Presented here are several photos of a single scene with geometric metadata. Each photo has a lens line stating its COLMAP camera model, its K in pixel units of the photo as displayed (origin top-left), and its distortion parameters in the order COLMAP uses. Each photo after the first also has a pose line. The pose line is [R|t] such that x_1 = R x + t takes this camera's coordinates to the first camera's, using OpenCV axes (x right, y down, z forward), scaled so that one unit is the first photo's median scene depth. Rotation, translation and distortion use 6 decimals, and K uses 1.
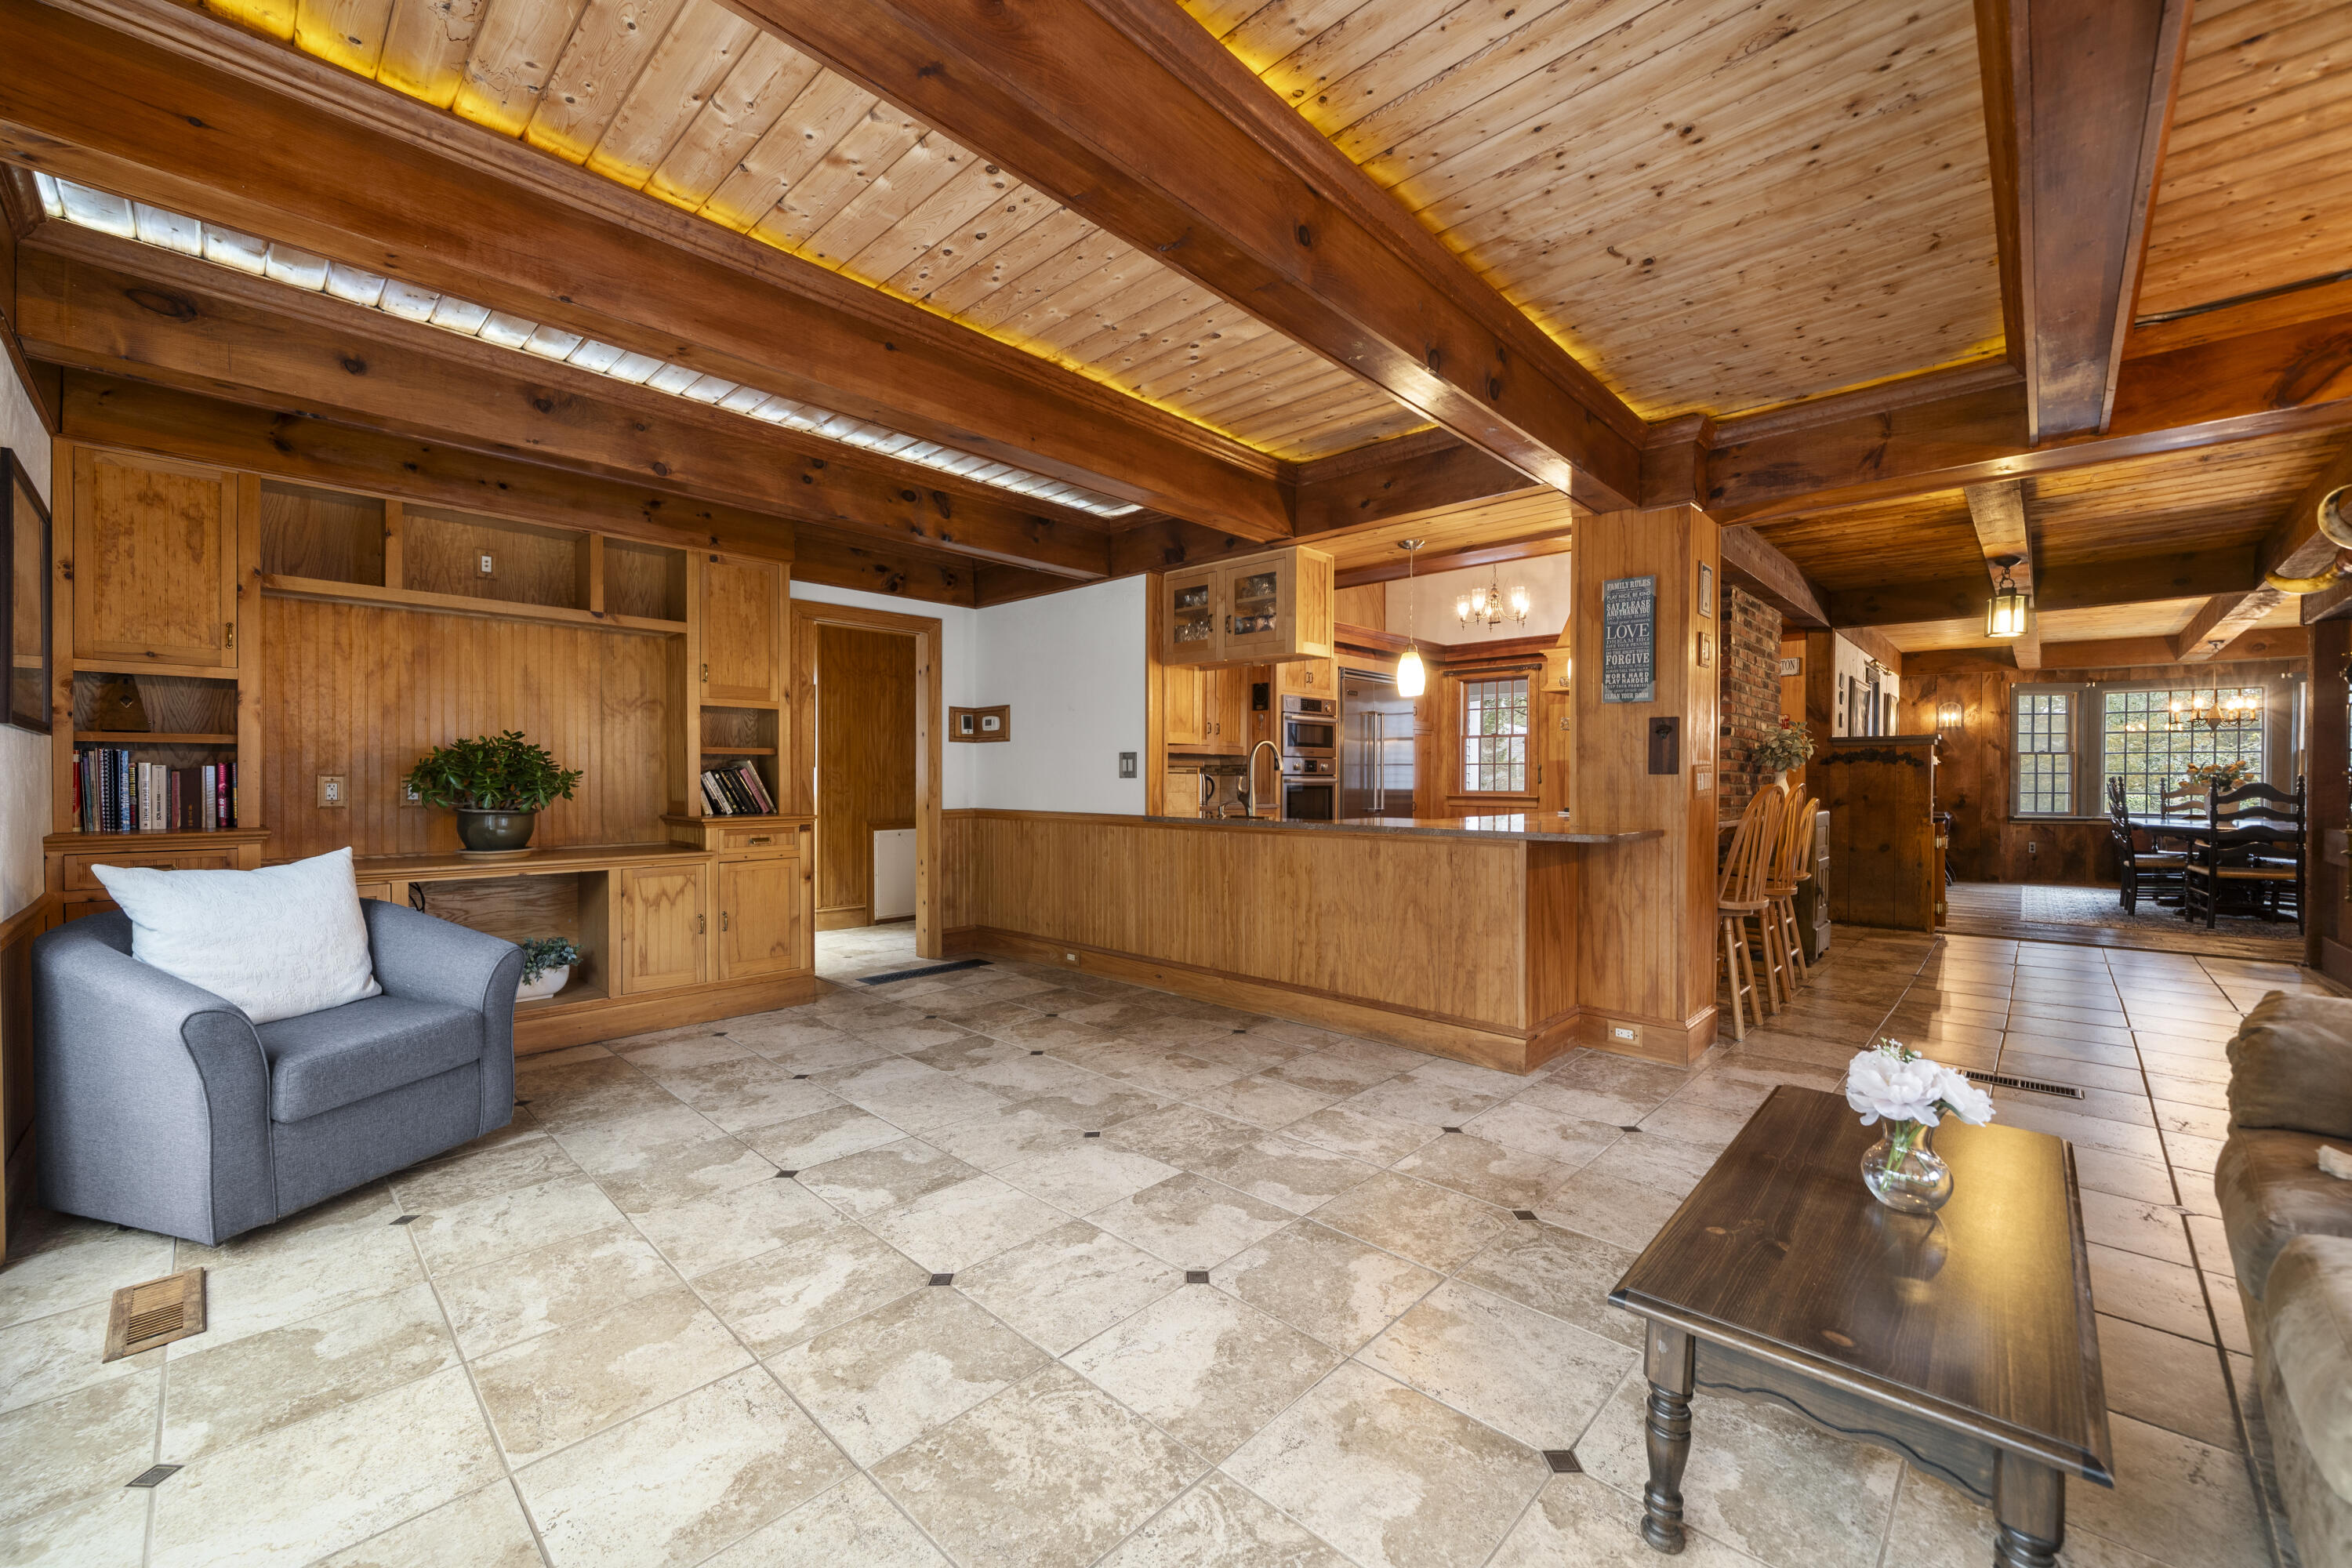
lens RADIAL K [[926.2, 0, 1143.9], [0, 926.2, 789.4], [0, 0, 1]] dist [-0.001803, -0.000169]
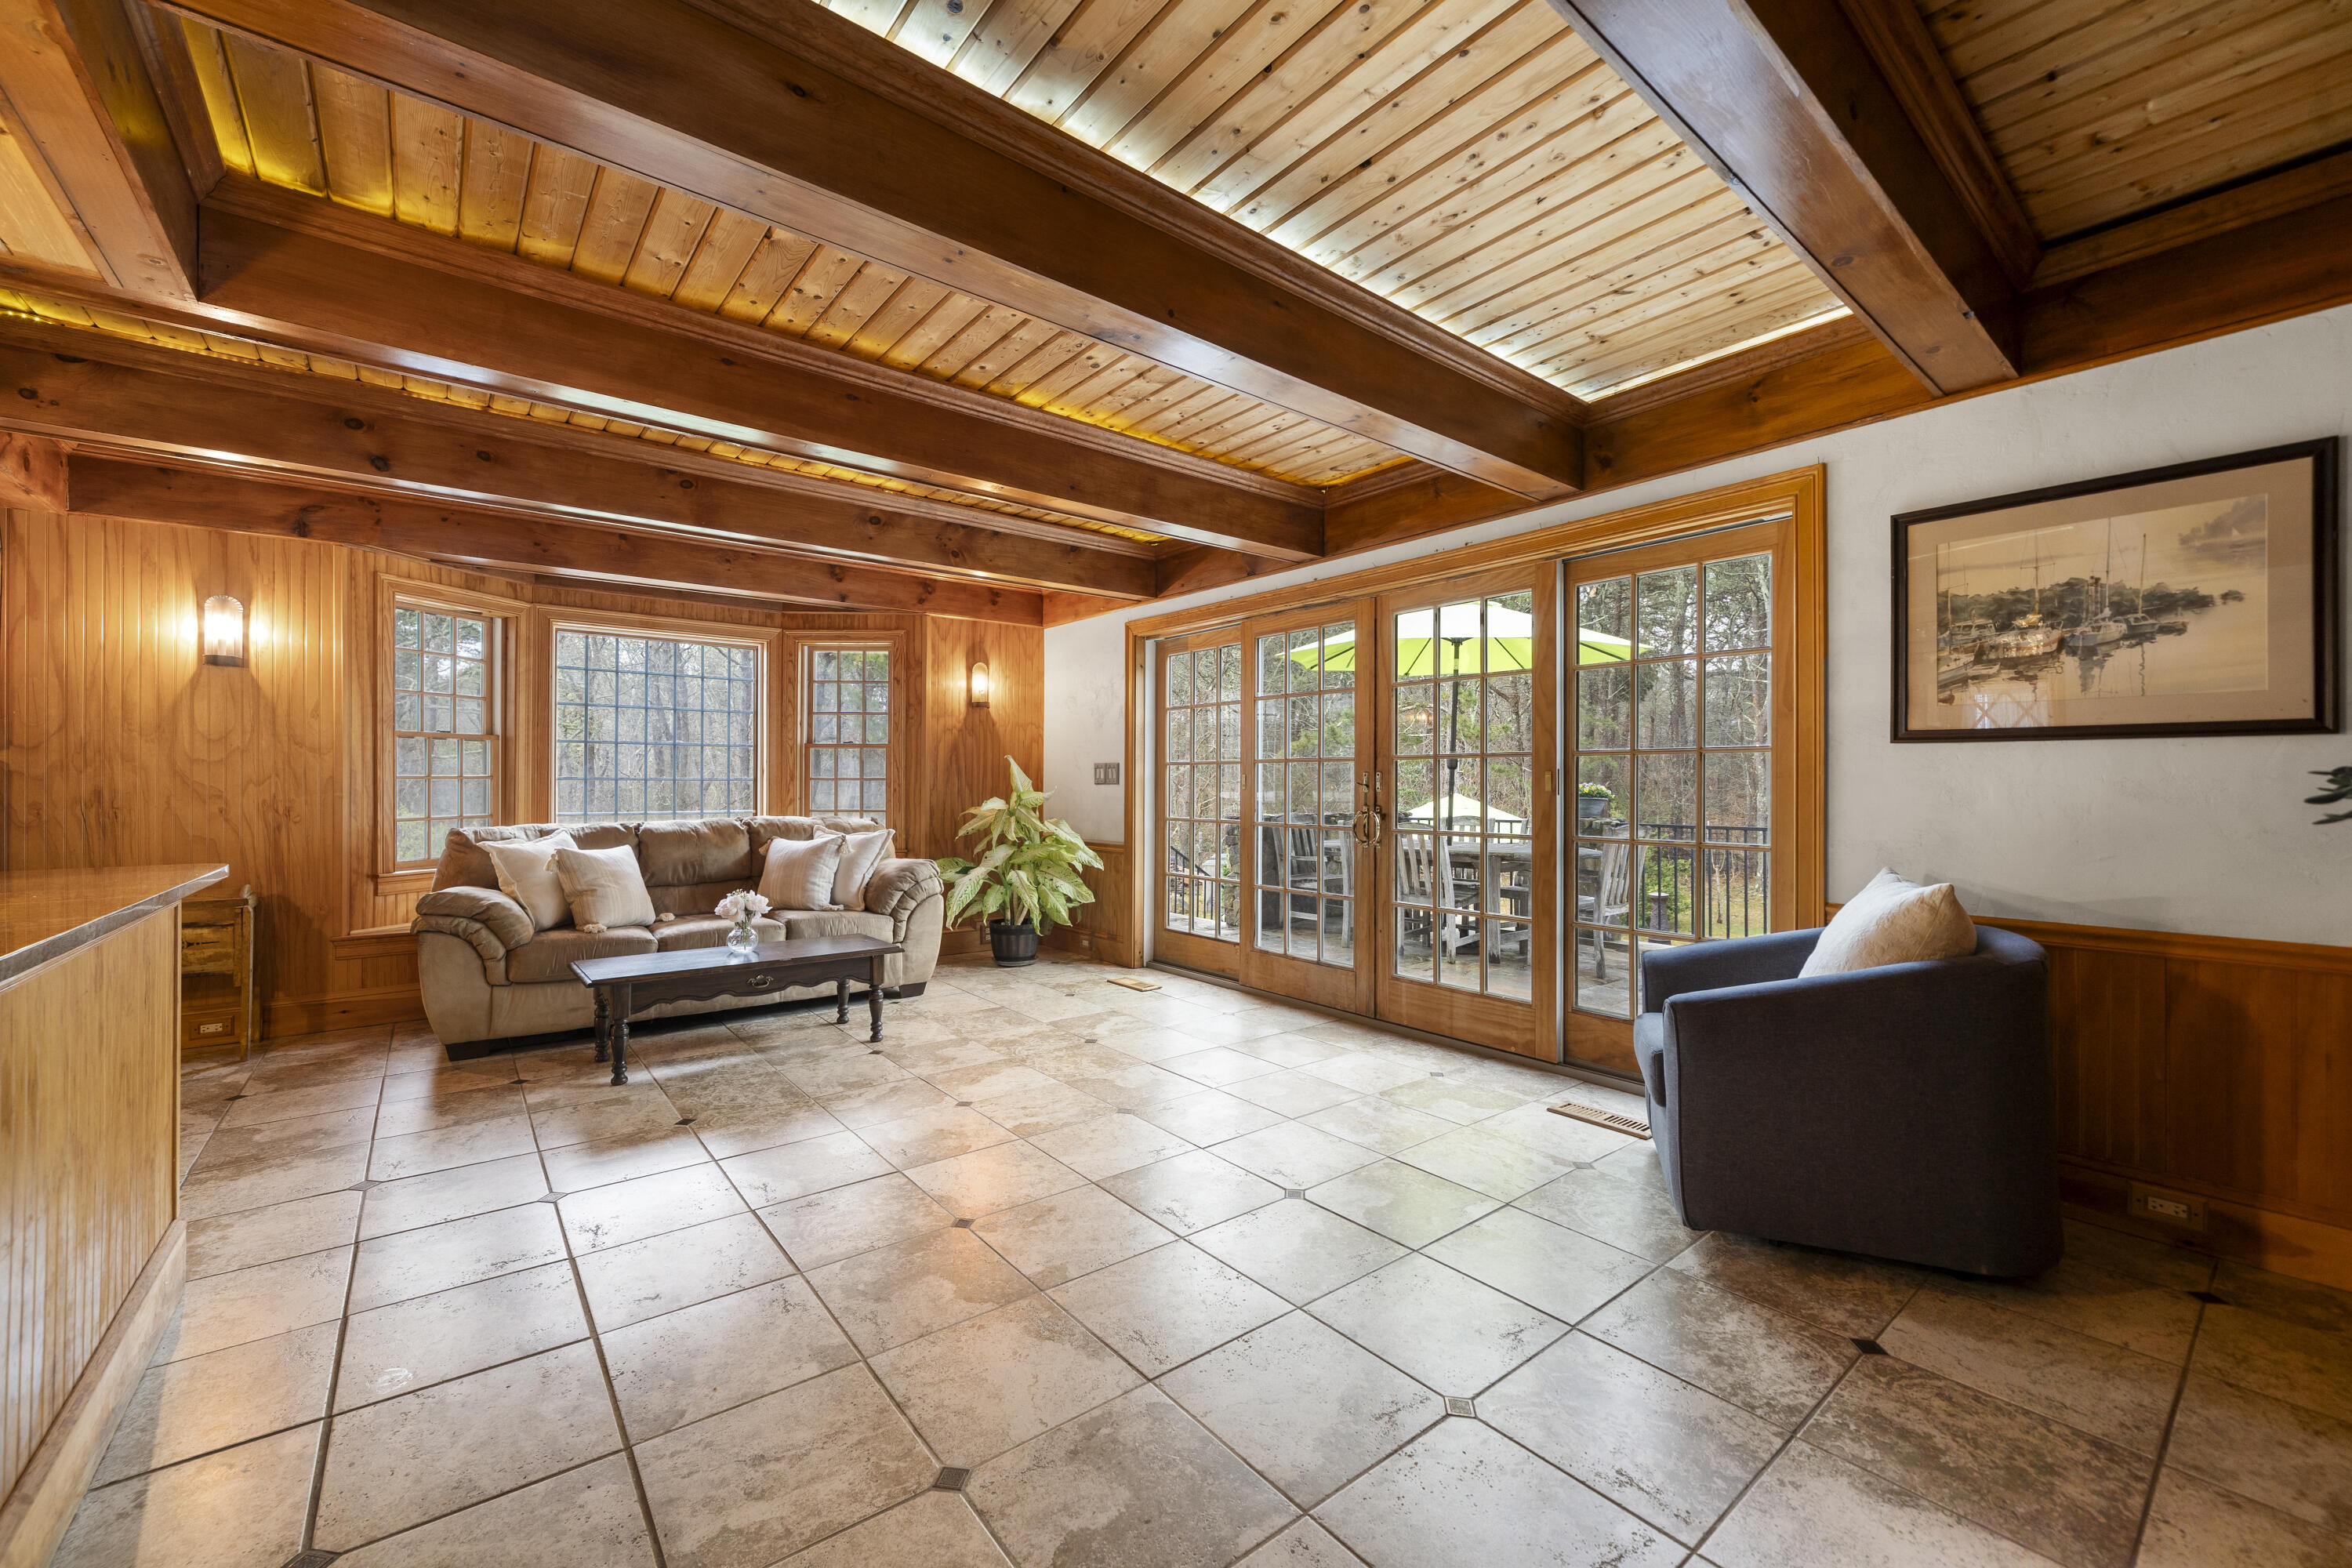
lens RADIAL K [[926.2, 0, 1143.9], [0, 926.2, 789.4], [0, 0, 1]] dist [-0.001803, -0.000169]
pose [[-0.990816, -0.005030, 0.135127, -0.311185], [-0.002567, 0.999827, 0.018398, -0.023777], [-0.135196, 0.017882, -0.990657, 1.719049]]
